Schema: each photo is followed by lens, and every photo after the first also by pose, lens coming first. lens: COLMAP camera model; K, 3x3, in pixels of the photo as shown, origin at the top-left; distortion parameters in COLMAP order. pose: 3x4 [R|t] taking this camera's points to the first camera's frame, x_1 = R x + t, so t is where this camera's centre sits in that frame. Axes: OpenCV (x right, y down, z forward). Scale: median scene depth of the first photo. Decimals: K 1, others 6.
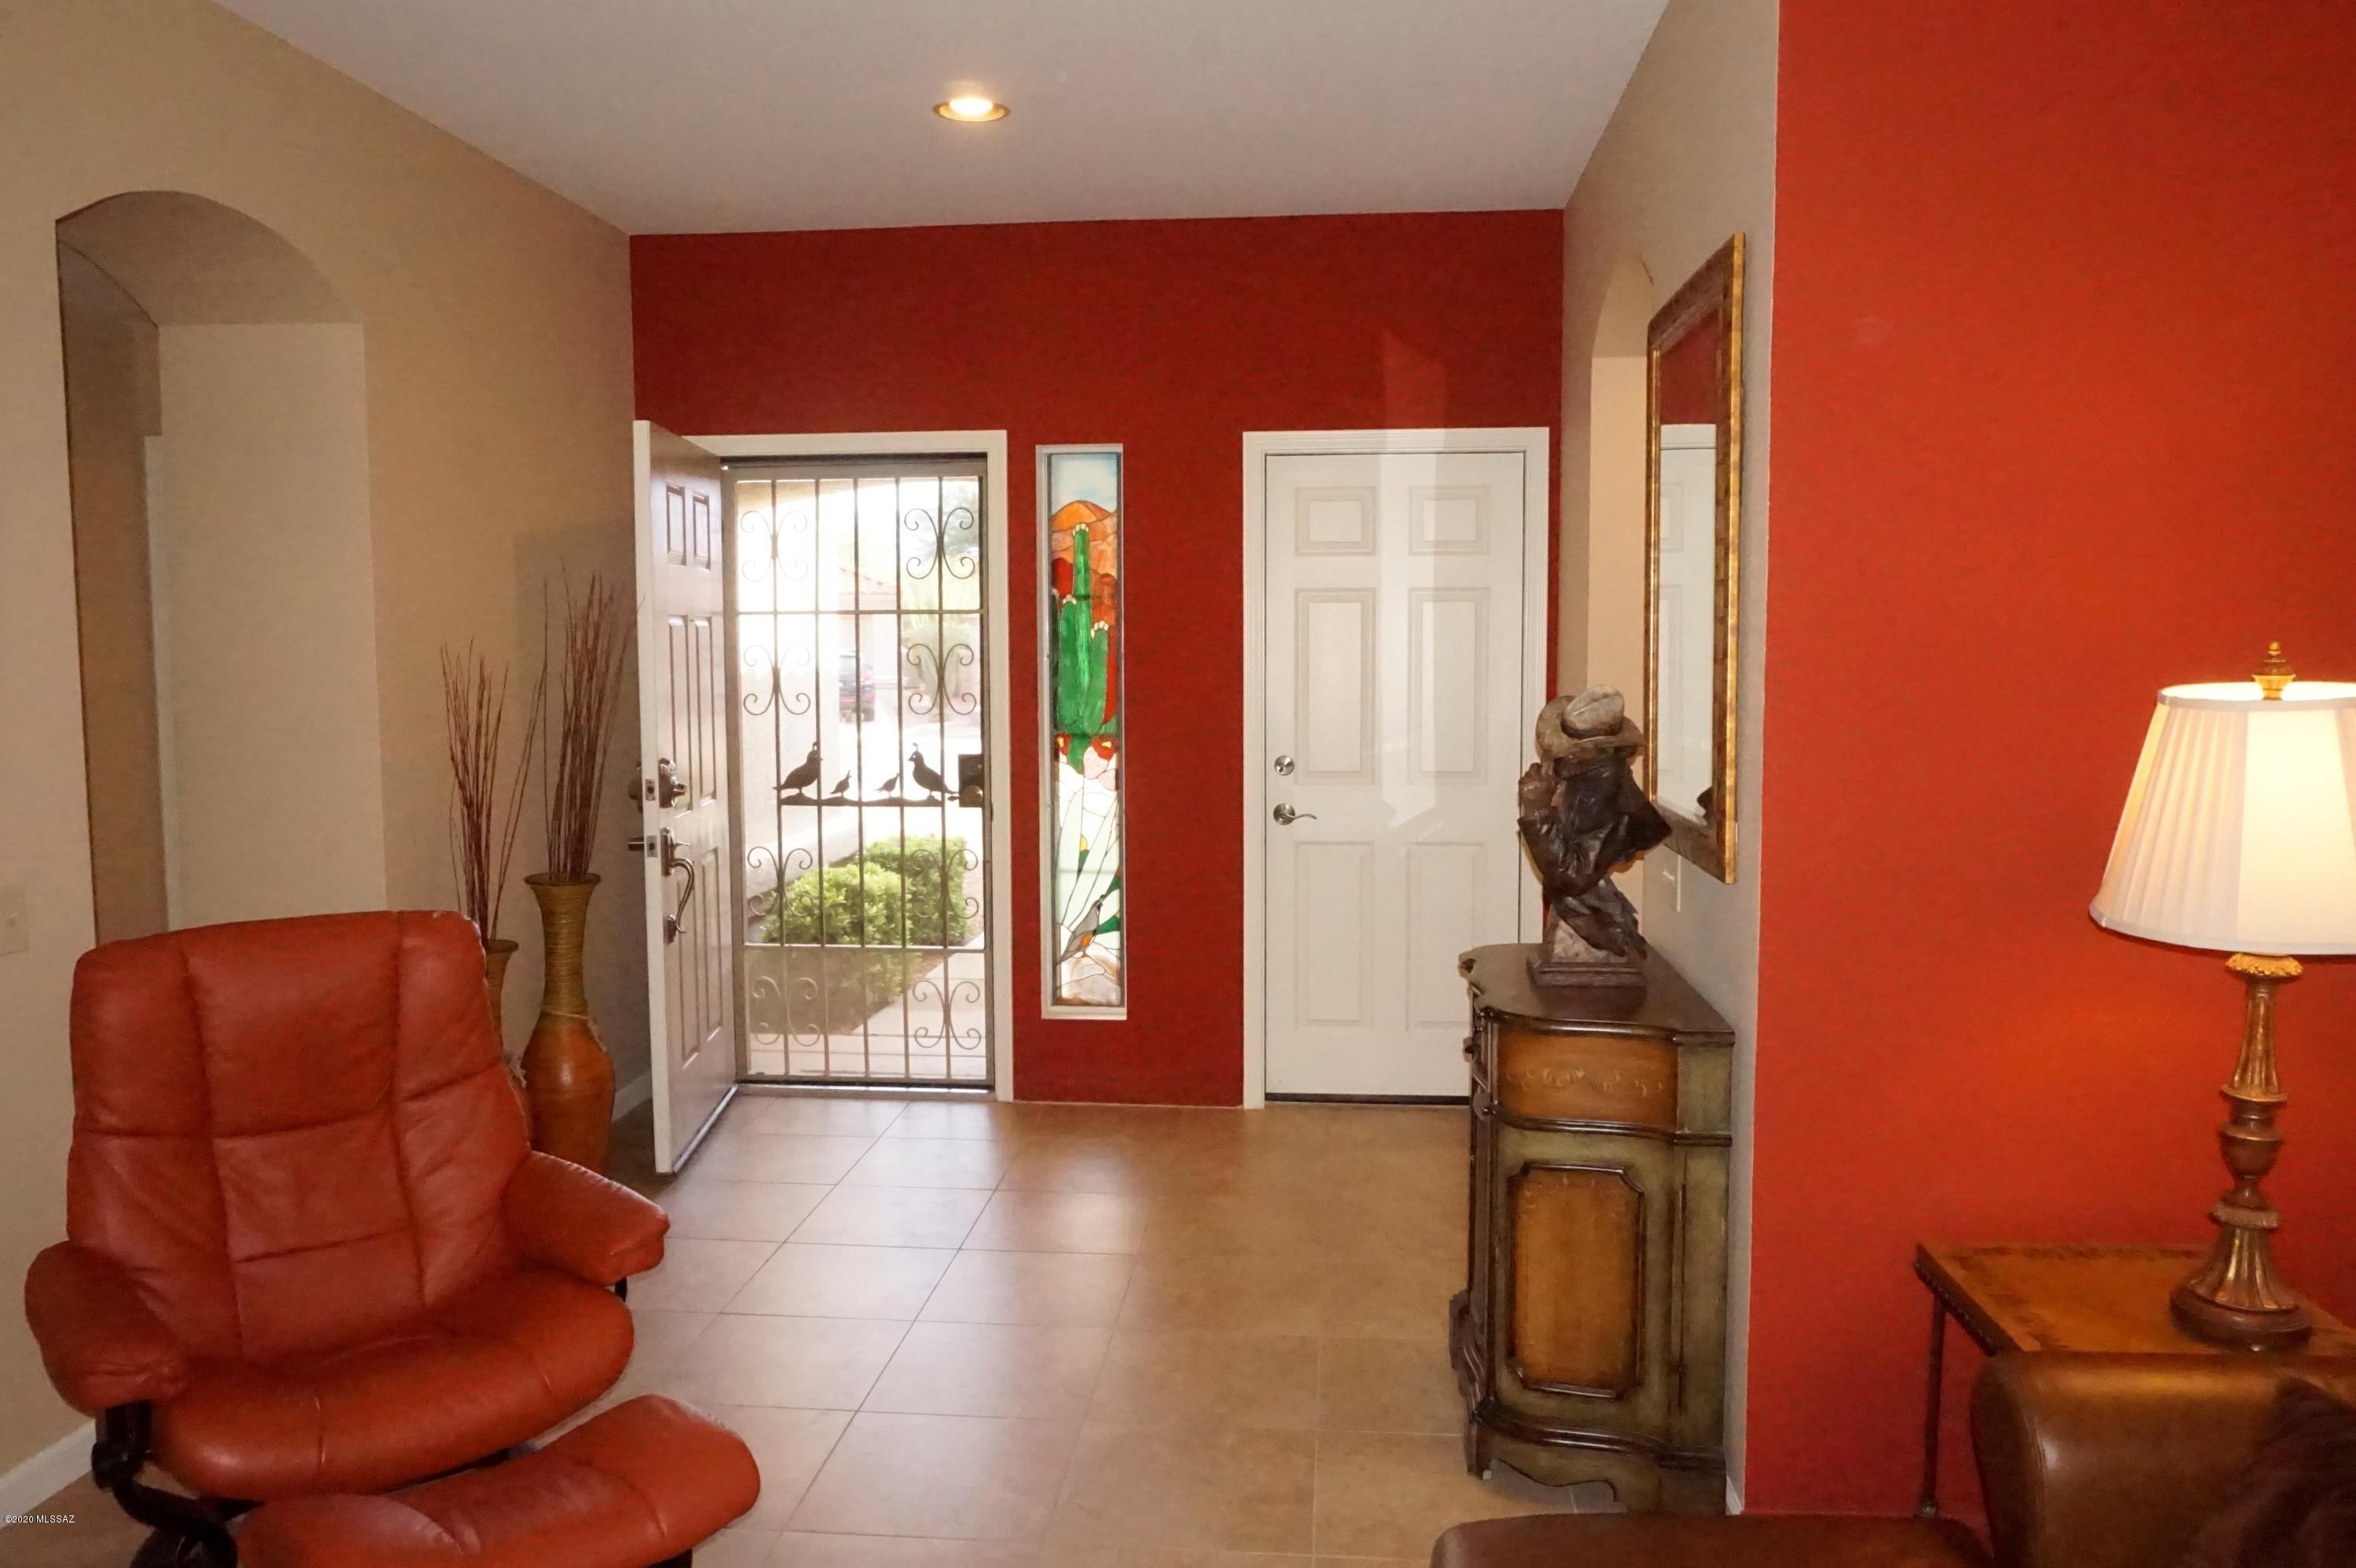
lens RADIAL K [[1680.3, 0, 1170.1], [0, 1680.3, 795.8], [0, 0, 1]] dist [-0.027345, 0.034496]
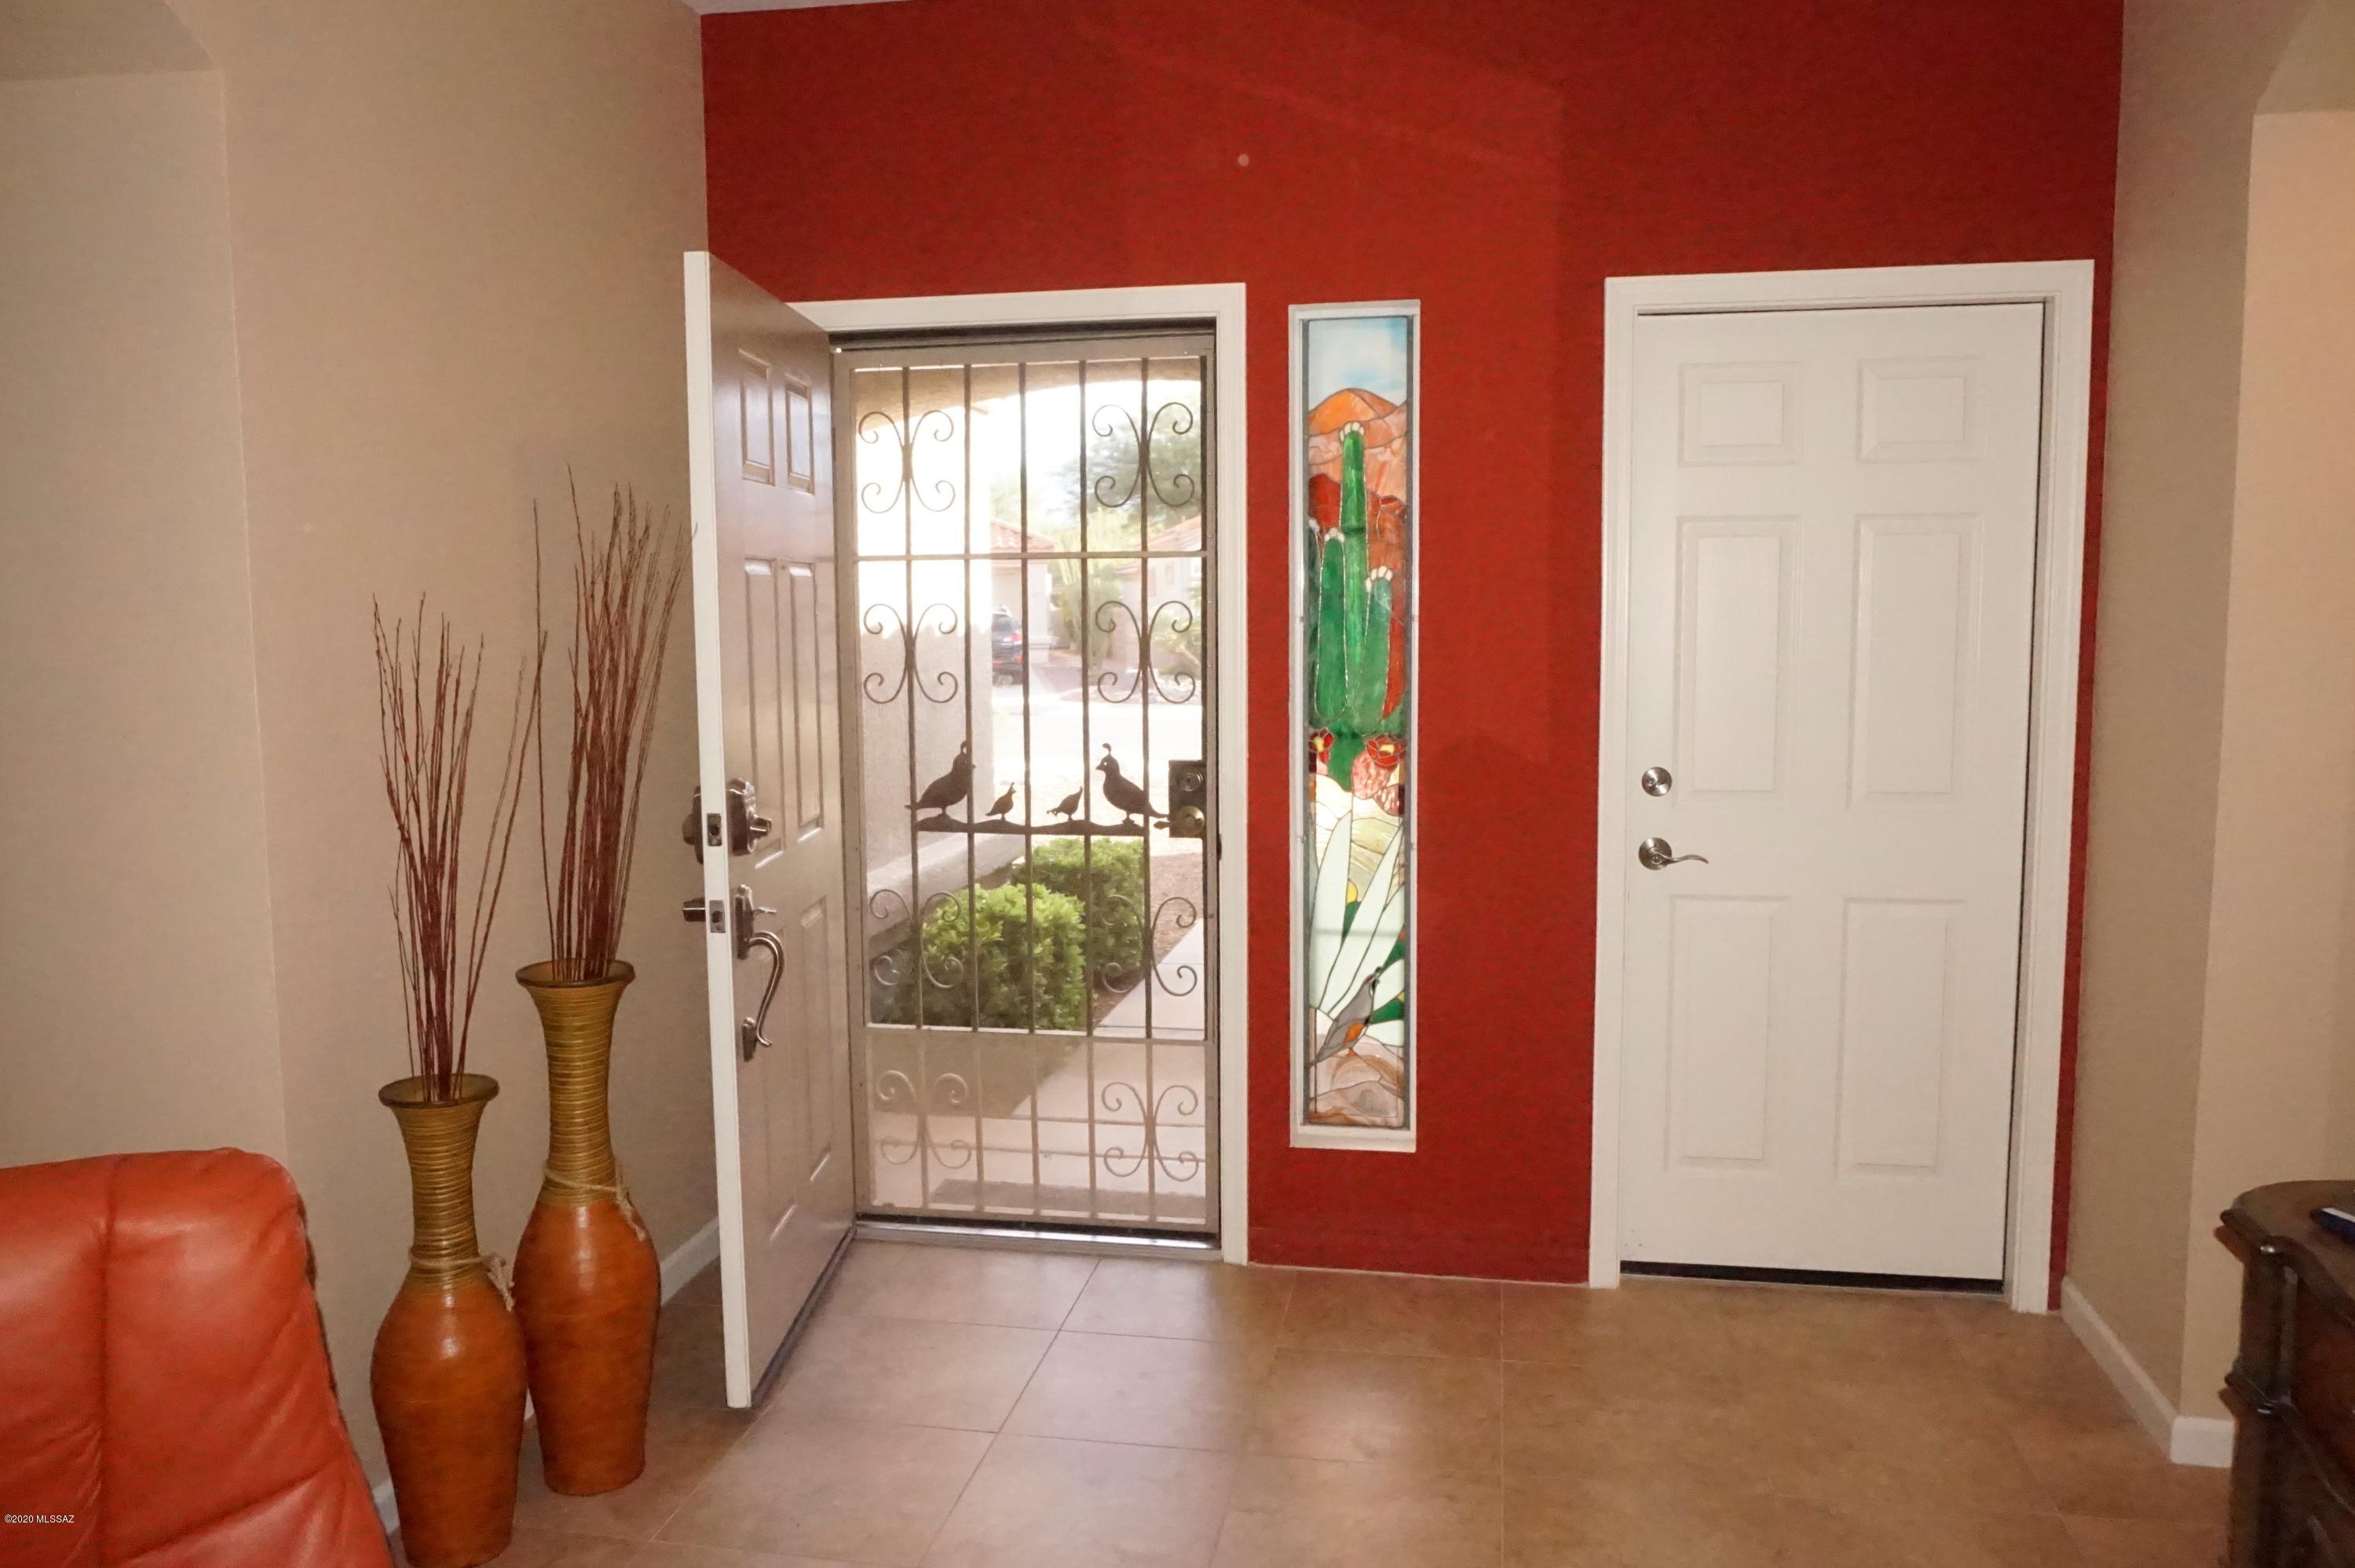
lens RADIAL K [[1637.8, 0, 1177.5], [0, 1637.8, 784.0], [0, 0, 1]] dist [-0.036385, 0.029959]
pose [[0.997060, 0.004330, -0.076505, -0.071470], [-0.002586, 0.999735, 0.022883, -0.030879], [0.076583, -0.022618, 0.996807, 0.330060]]
